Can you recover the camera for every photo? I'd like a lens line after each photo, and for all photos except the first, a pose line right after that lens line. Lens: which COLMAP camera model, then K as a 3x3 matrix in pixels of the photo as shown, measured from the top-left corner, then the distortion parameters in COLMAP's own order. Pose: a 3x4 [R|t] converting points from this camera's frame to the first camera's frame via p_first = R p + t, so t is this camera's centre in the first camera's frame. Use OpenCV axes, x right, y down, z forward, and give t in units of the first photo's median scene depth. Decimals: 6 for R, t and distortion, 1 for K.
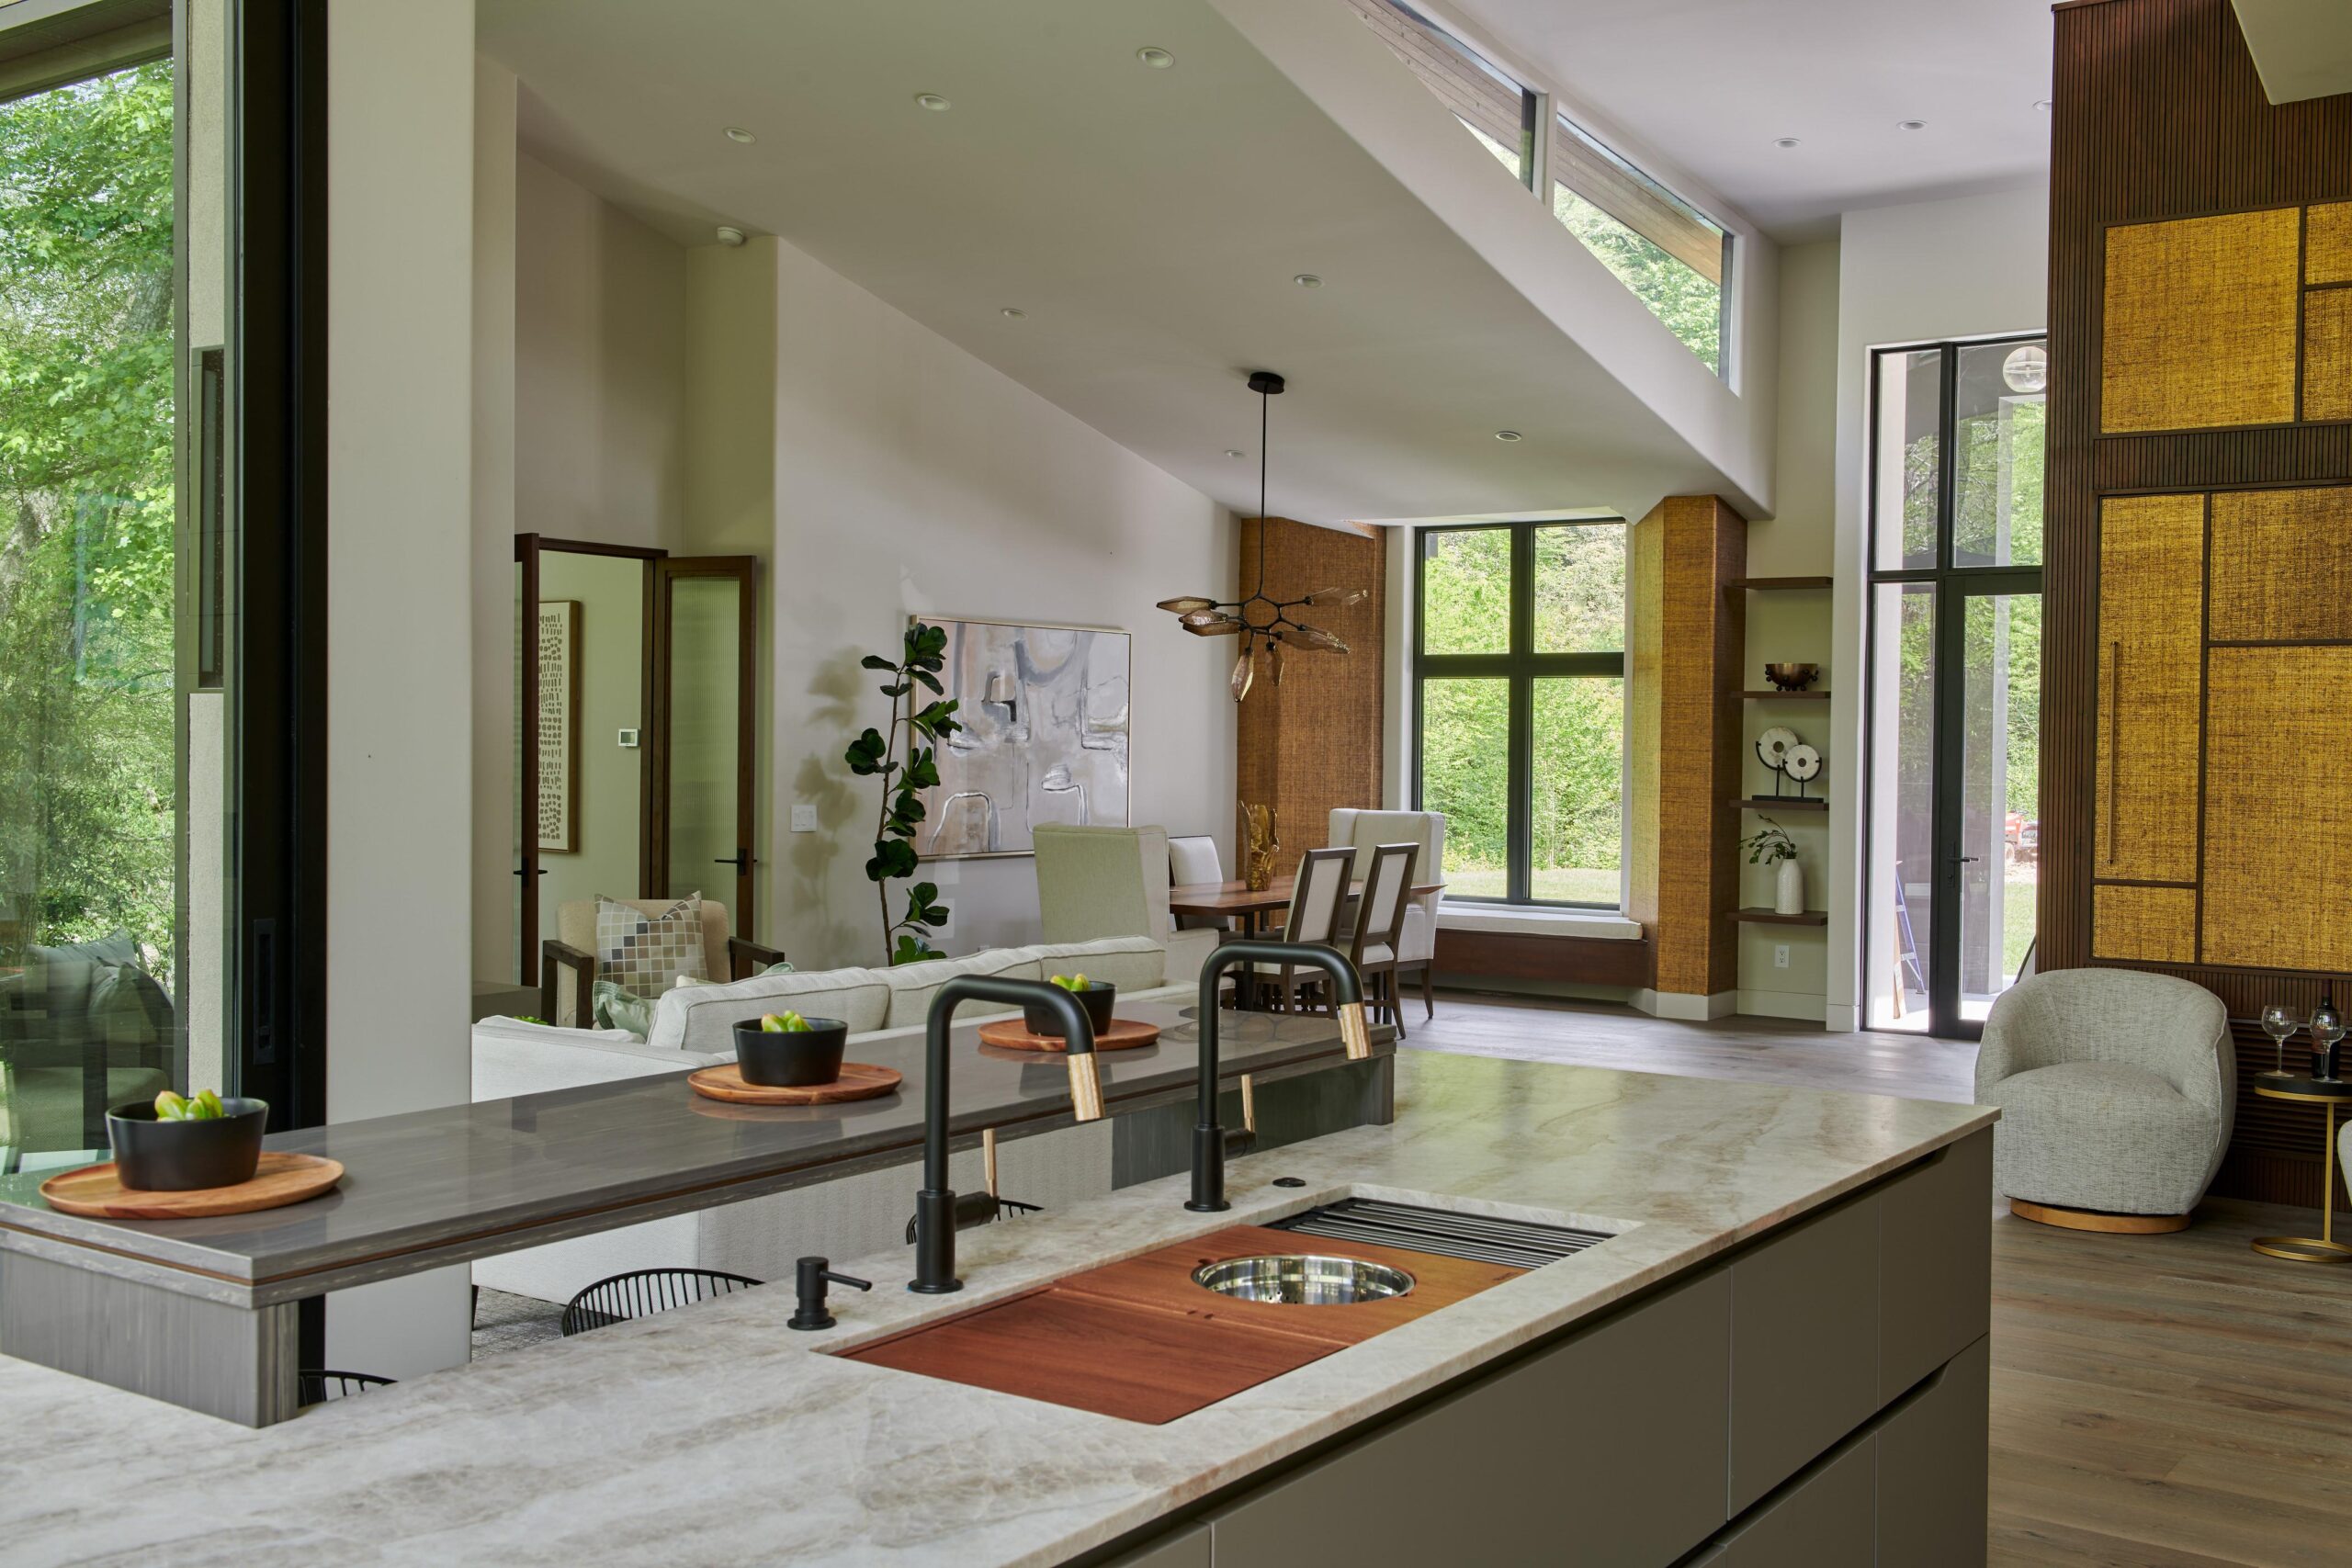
lens RADIAL K [[2365.2, 0, 1181.4], [0, 2365.2, 804.6], [0, 0, 1]] dist [0.002987, 0.017953]
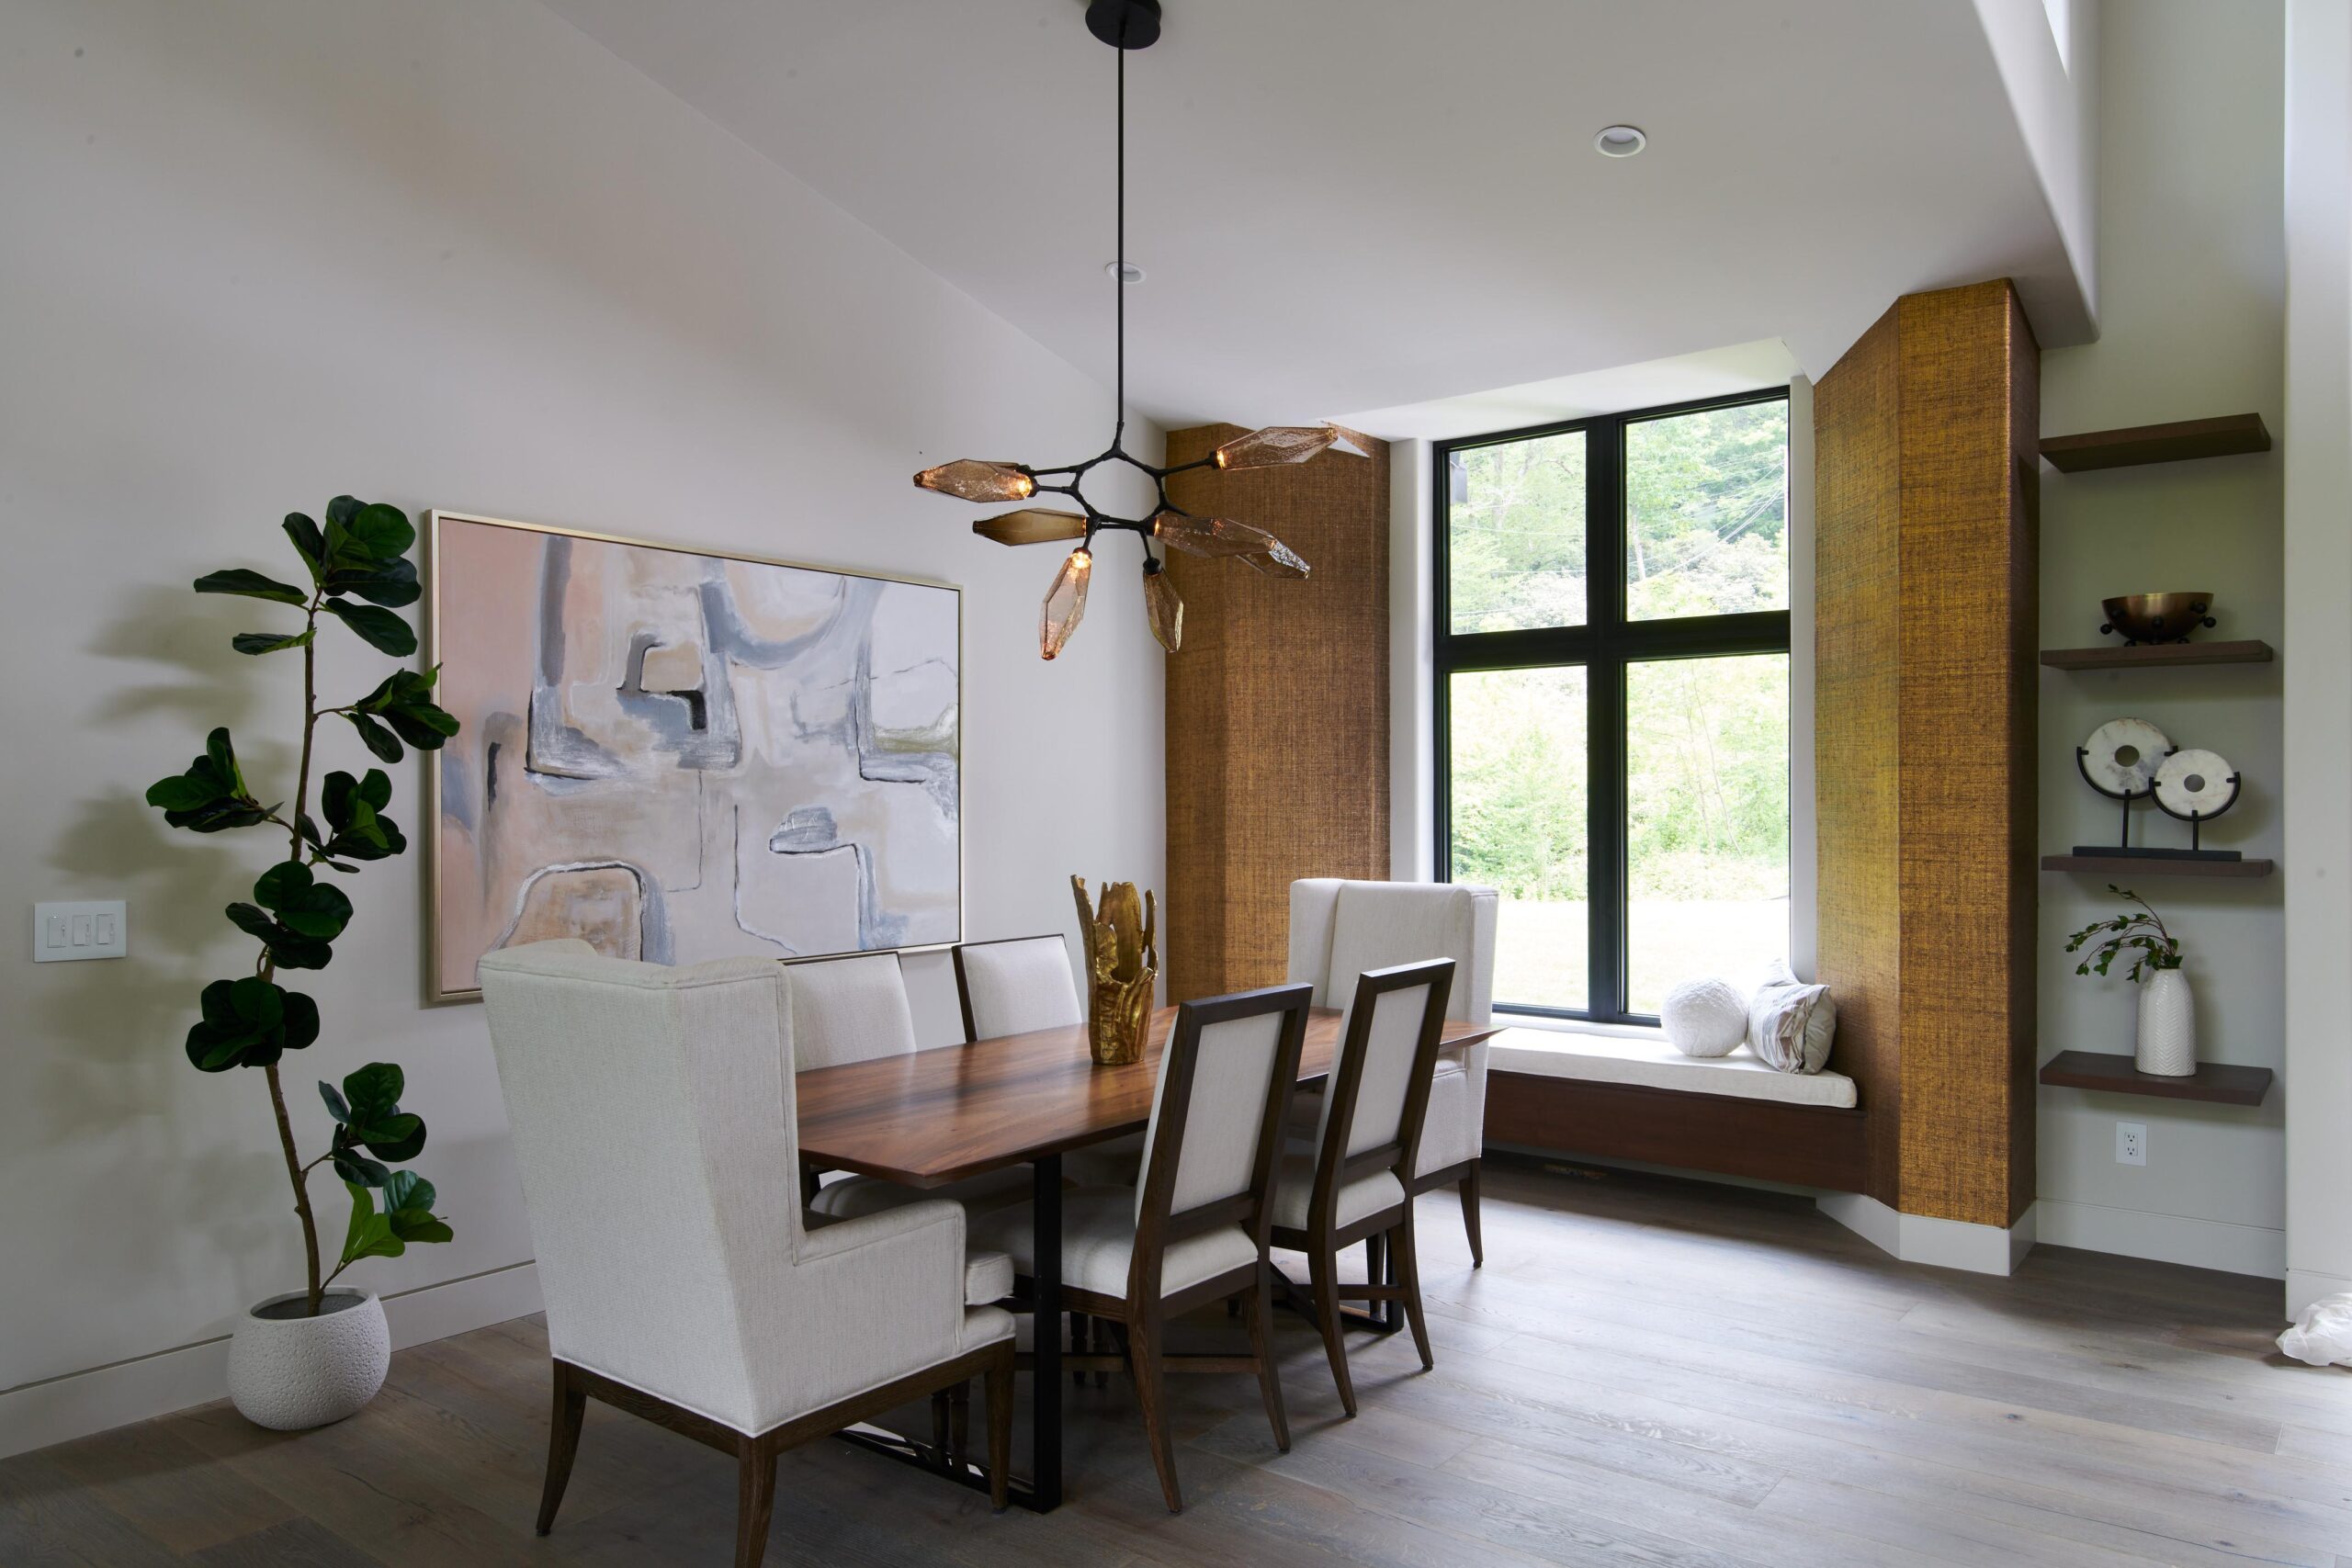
lens RADIAL K [[1599.1, 0, 1176.0], [0, 1599.1, 784.0], [0, 0, 1]] dist [0.001803, -0.001175]
pose [[0.997970, -0.014596, -0.061984, 0.060100], [0.012183, 0.999160, -0.039121, -0.006563], [0.062503, 0.038287, 0.997310, 0.622142]]
